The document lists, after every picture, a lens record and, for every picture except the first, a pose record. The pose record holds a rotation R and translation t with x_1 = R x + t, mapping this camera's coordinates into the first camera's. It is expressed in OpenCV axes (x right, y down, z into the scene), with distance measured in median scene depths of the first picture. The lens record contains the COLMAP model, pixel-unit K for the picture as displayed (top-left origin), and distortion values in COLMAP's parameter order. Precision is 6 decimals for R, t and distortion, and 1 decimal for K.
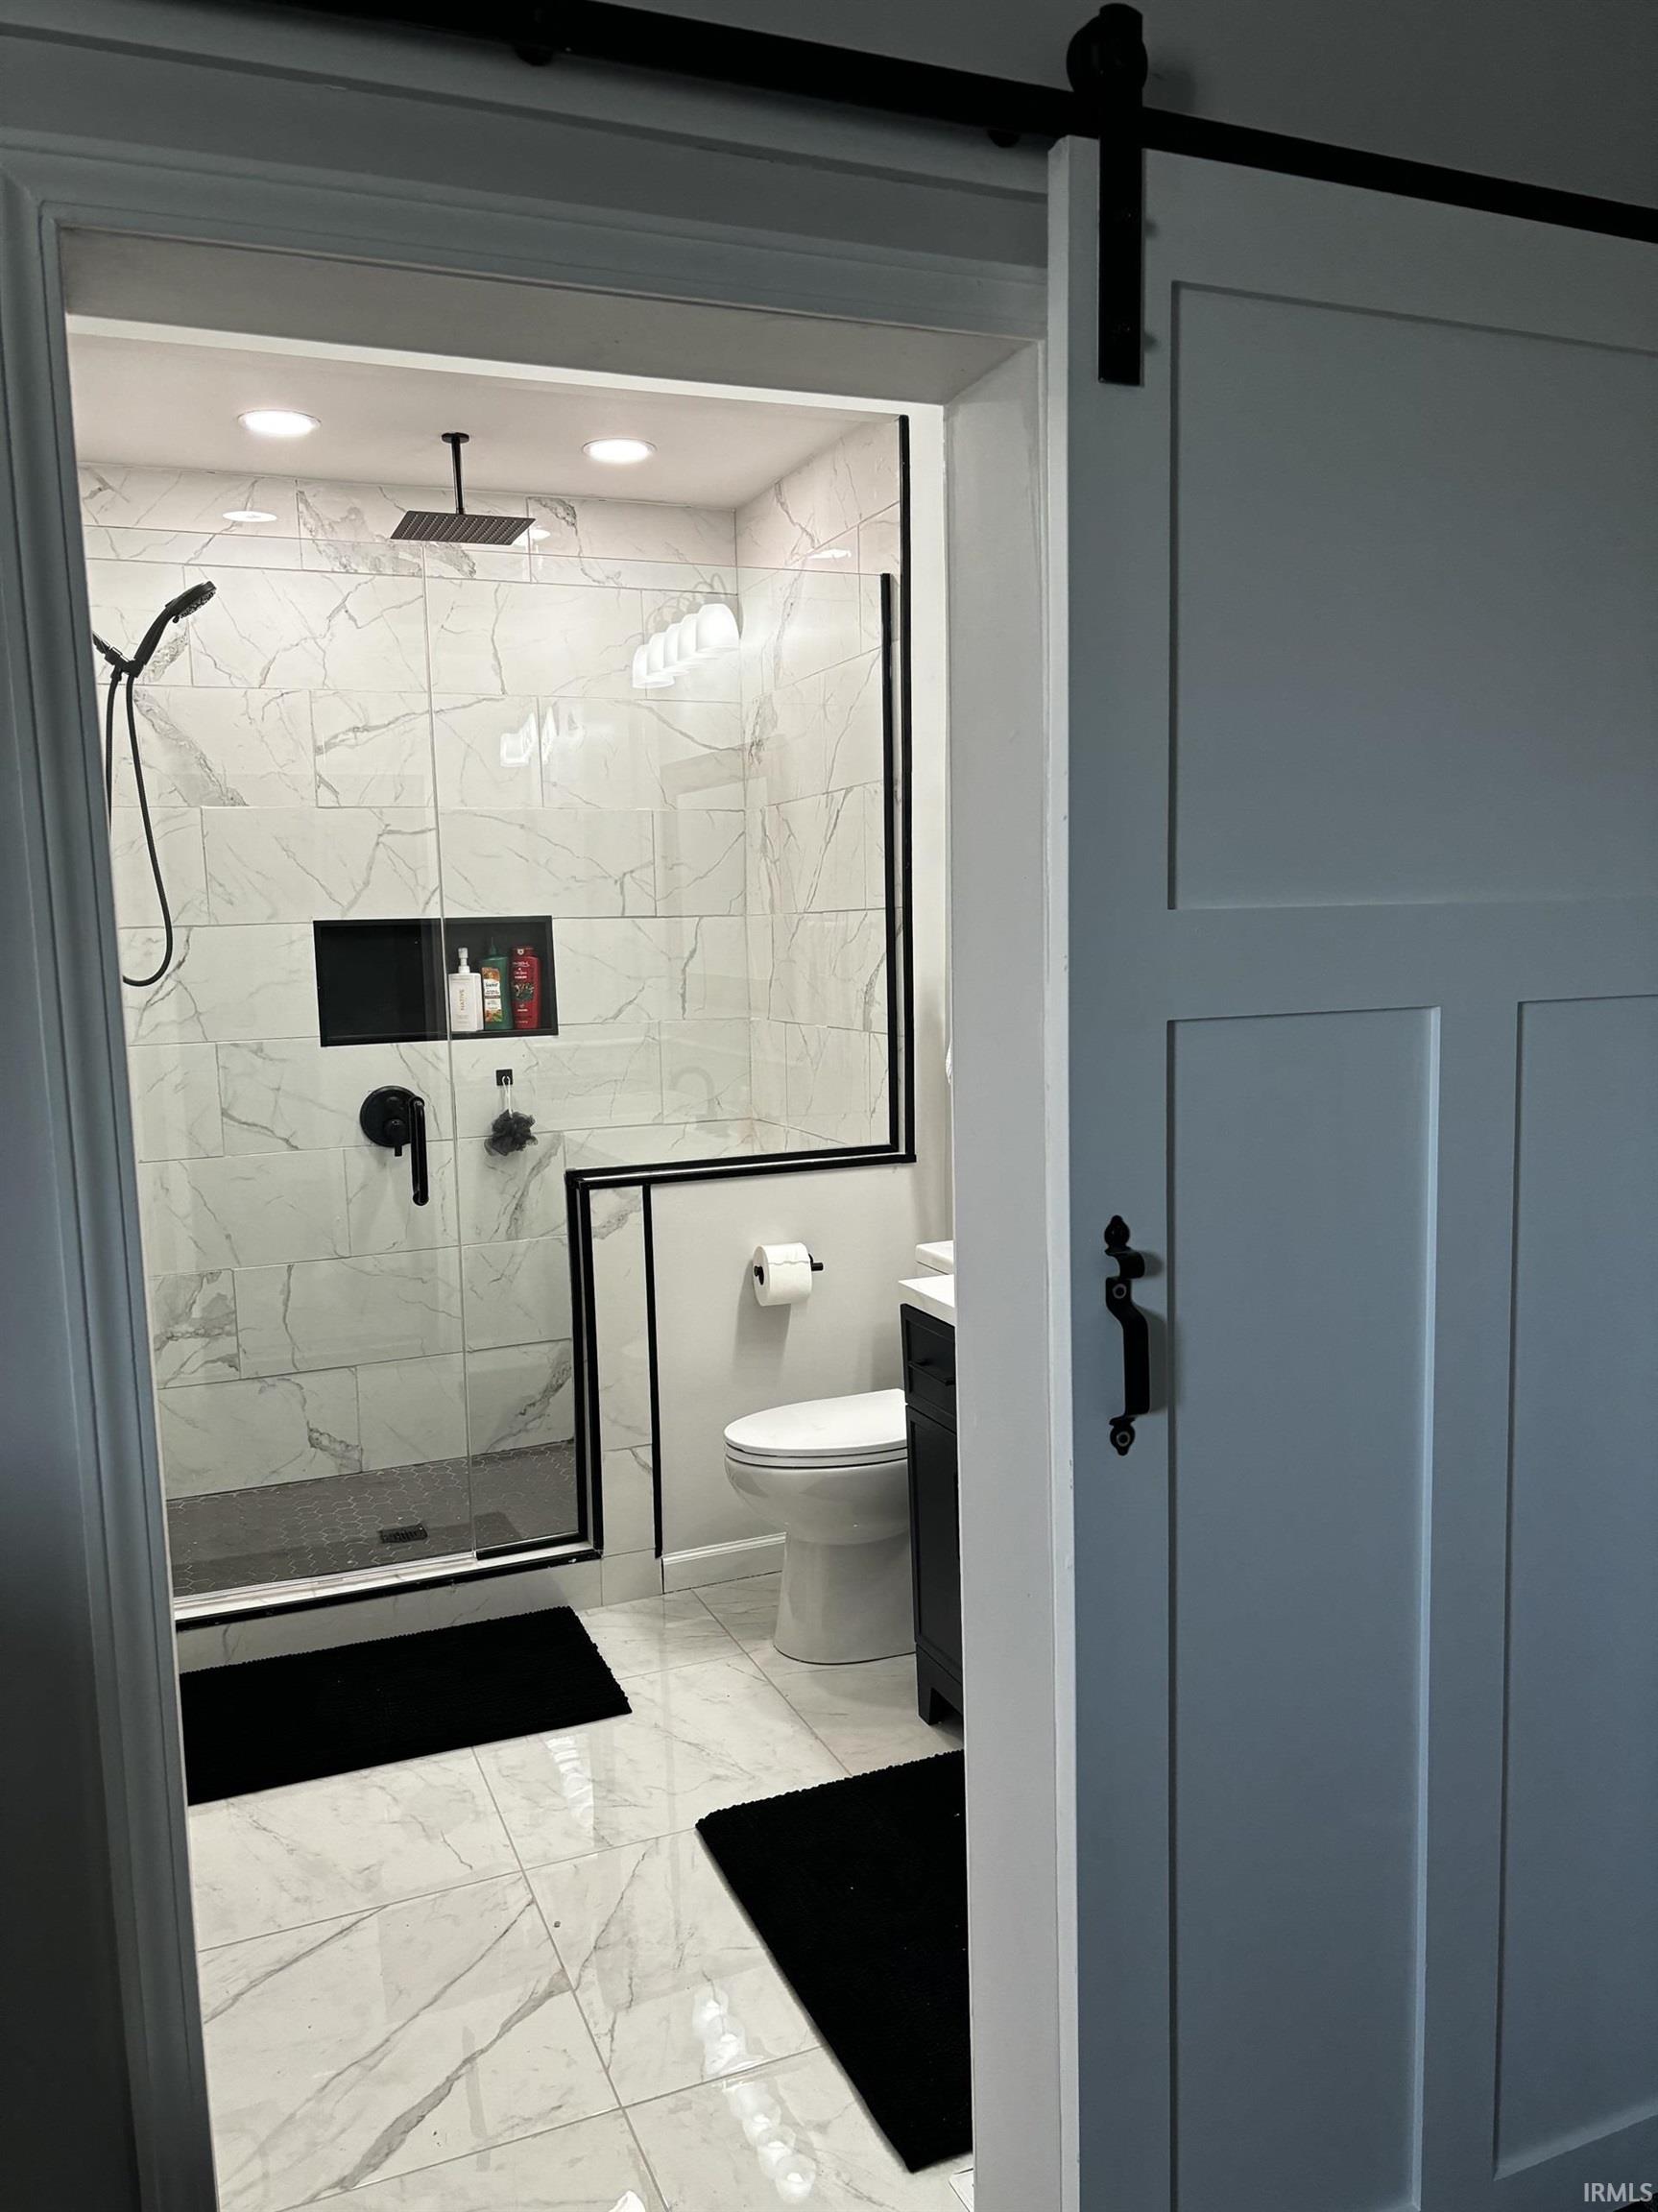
lens RADIAL K [[1642.4, 0, 814.3], [0, 1642.4, 1111.1], [0, 0, 1]] dist [0.054741, -0.061363]
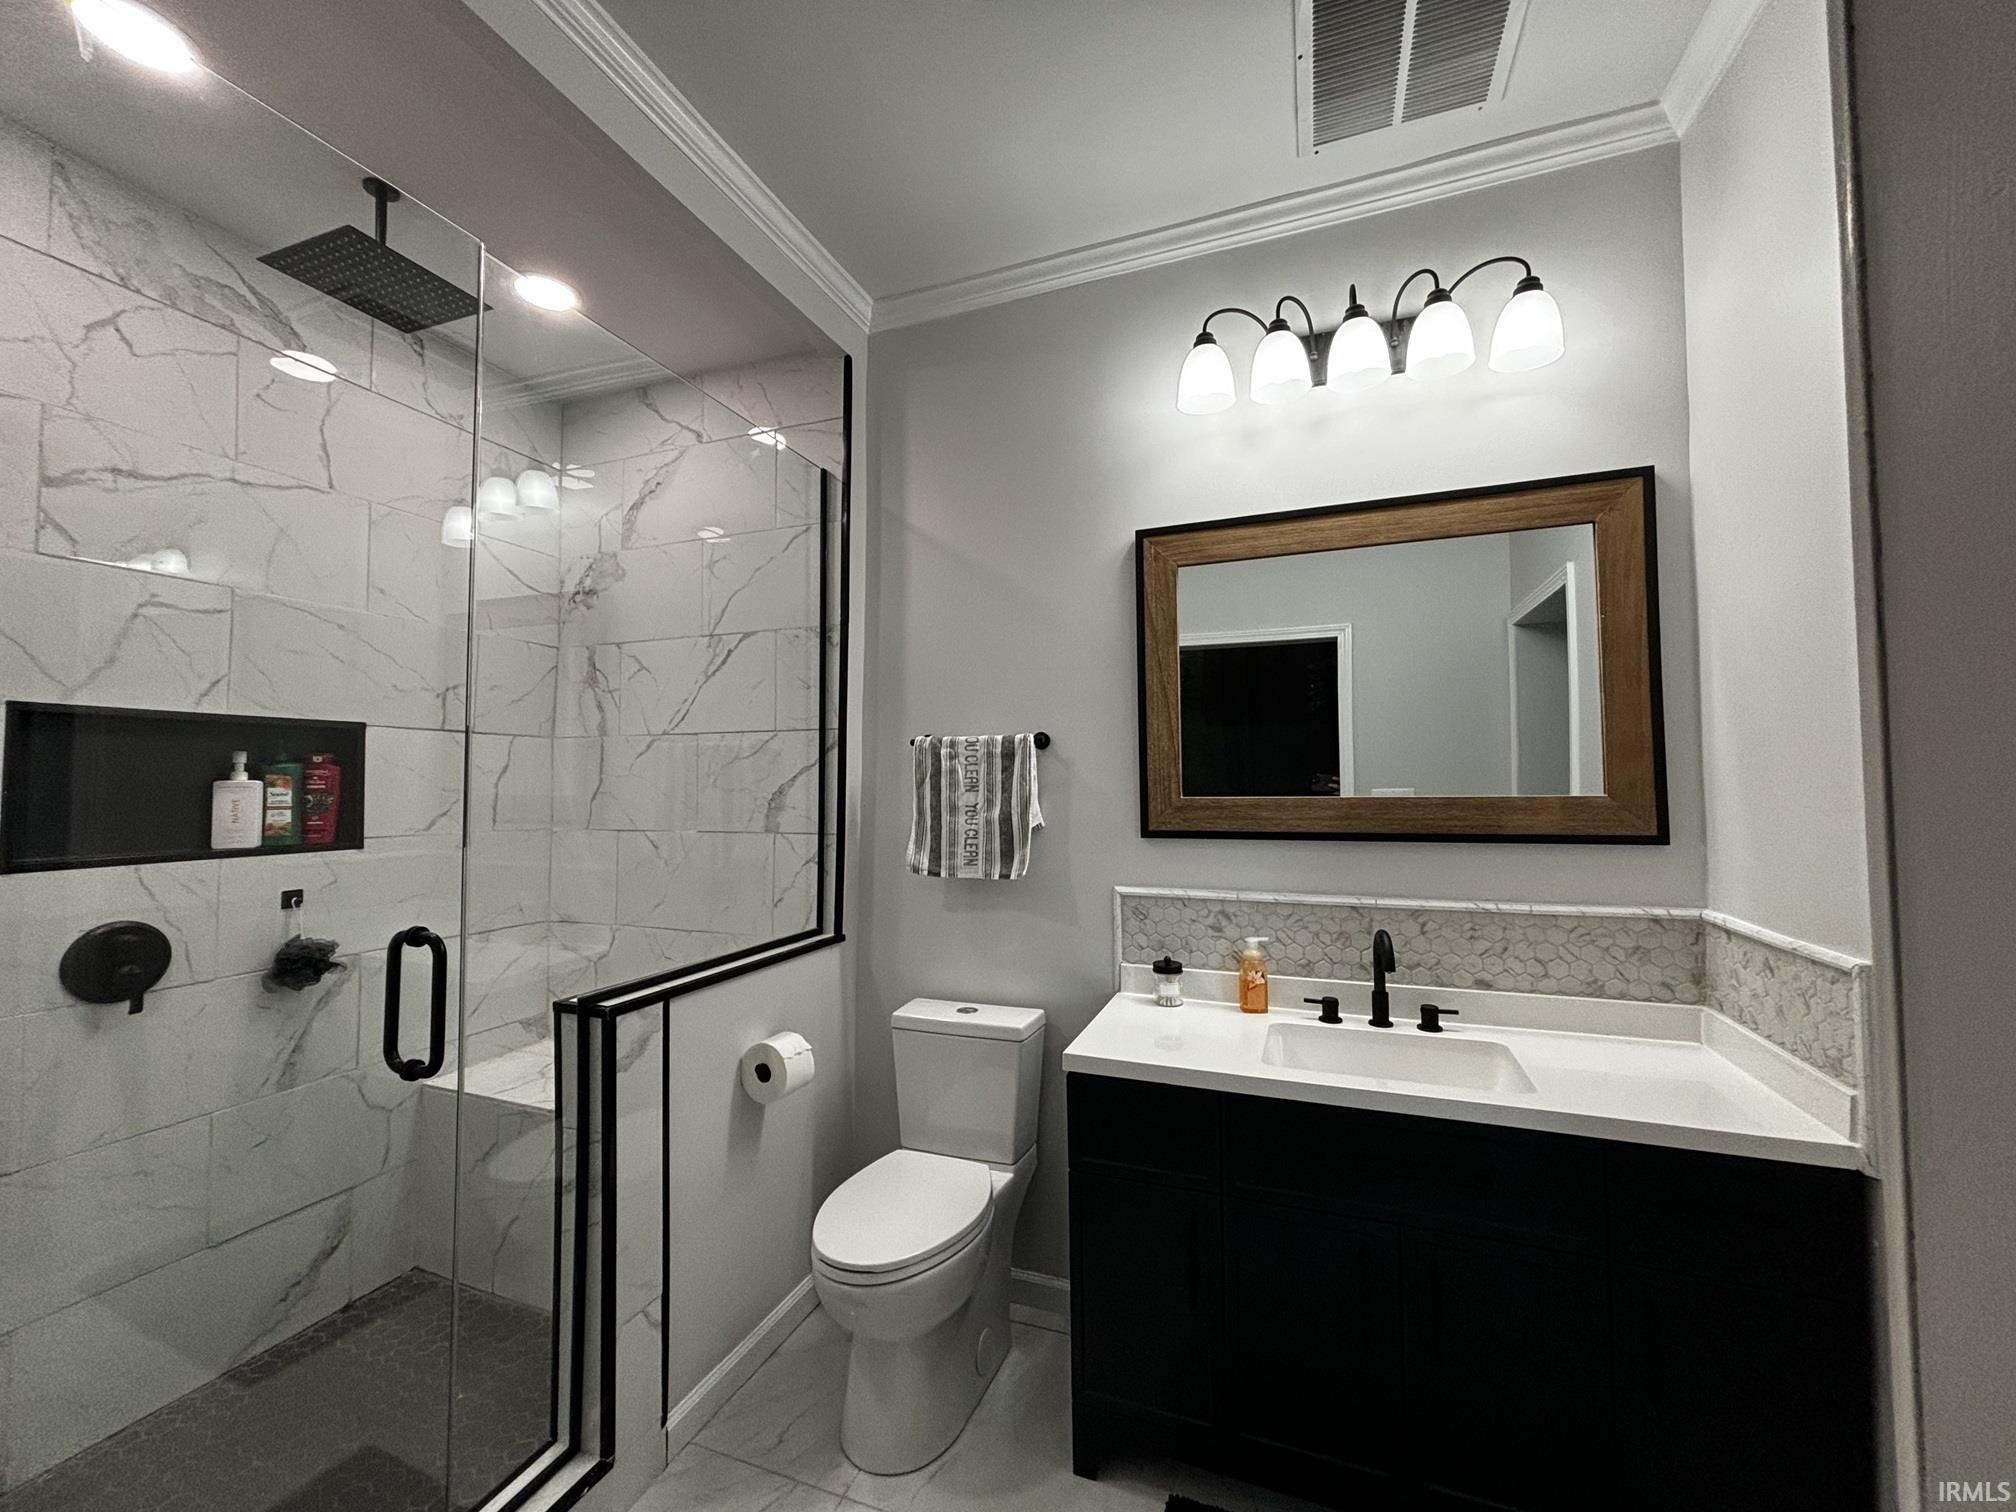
lens RADIAL K [[810.7, 0, 1000.2], [0, 810.7, 749.3], [0, 0, 1]] dist [0.003198, -0.000115]
pose [[0.684450, 0.053114, 0.727122, -0.267295], [0.065585, 0.988813, -0.133966, -0.017910], [-0.726104, 0.139381, 0.673310, 0.449776]]
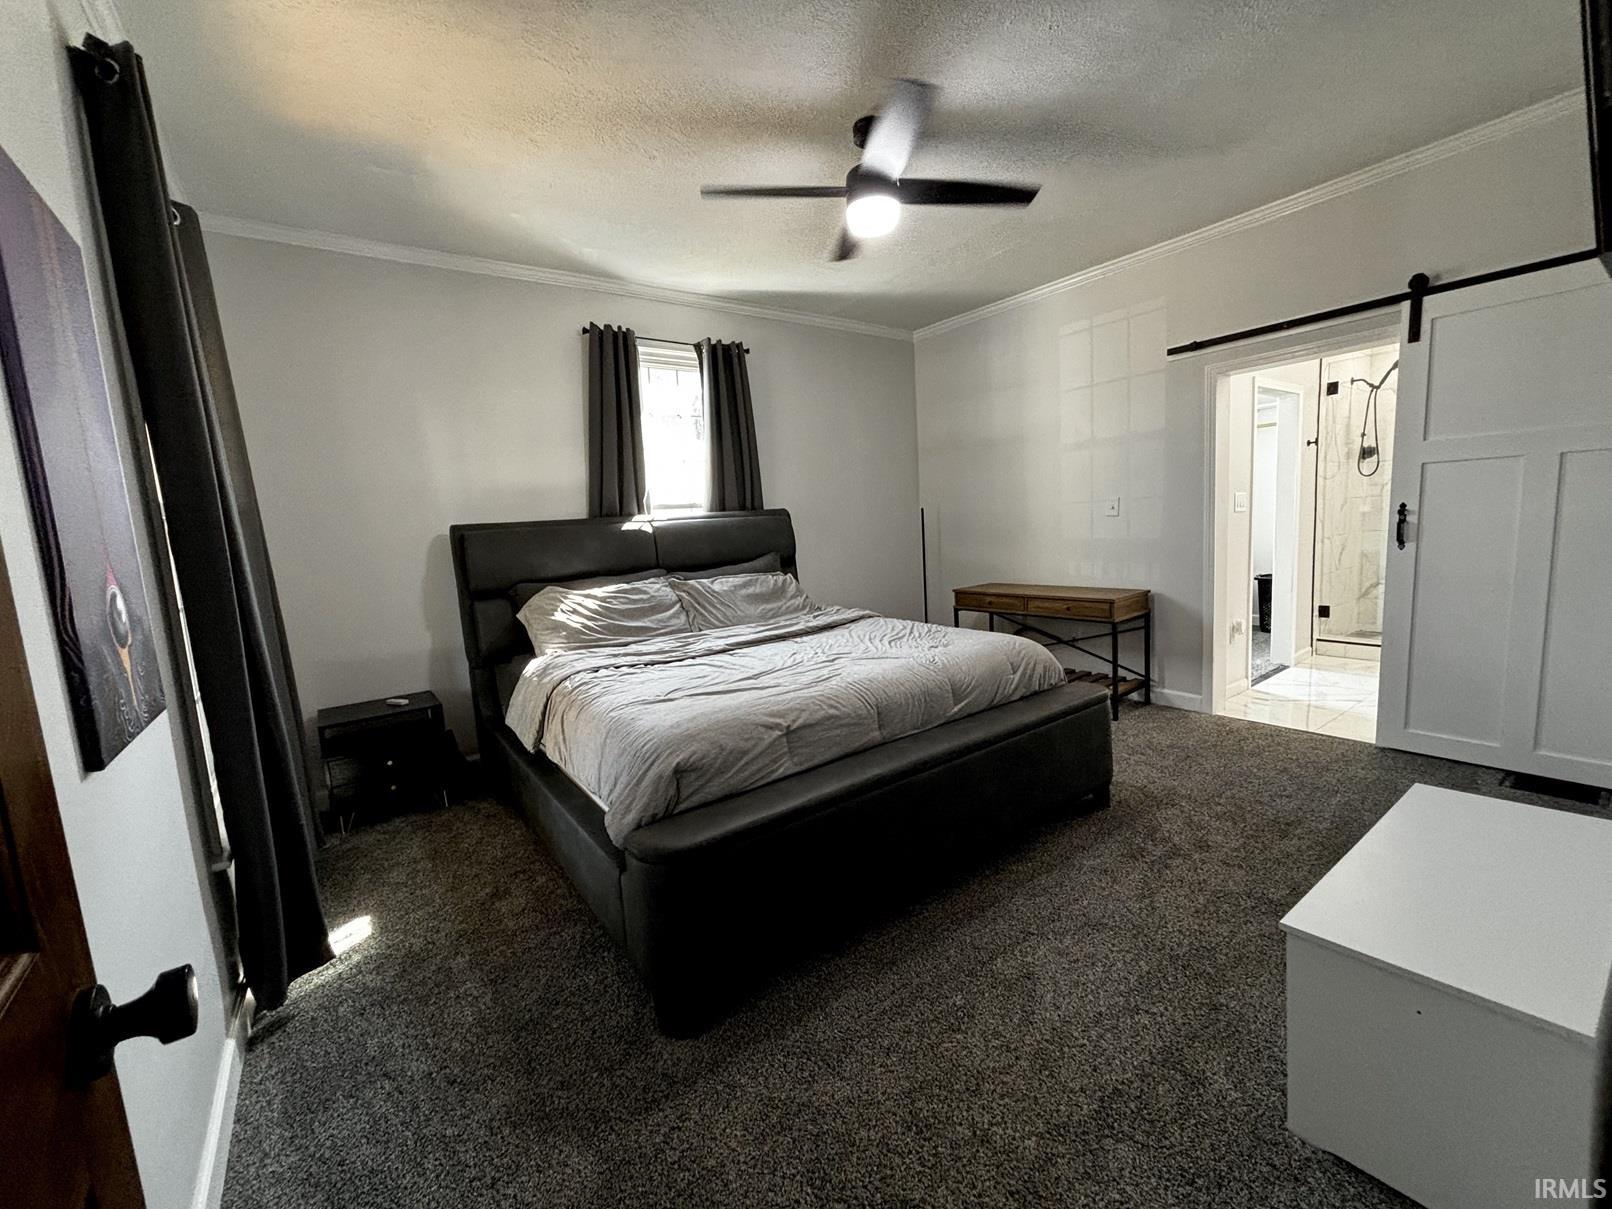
lens RADIAL K [[645.0, 0, 801.2], [0, 645.0, 601.1], [0, 0, 1]] dist [0.003050, -0.000174]
pose [[0.243177, 0.133640, -0.960732, 0.590215], [-0.063275, 0.990539, 0.121770, 0.083792], [0.967916, 0.031179, 0.249332, -0.459009]]
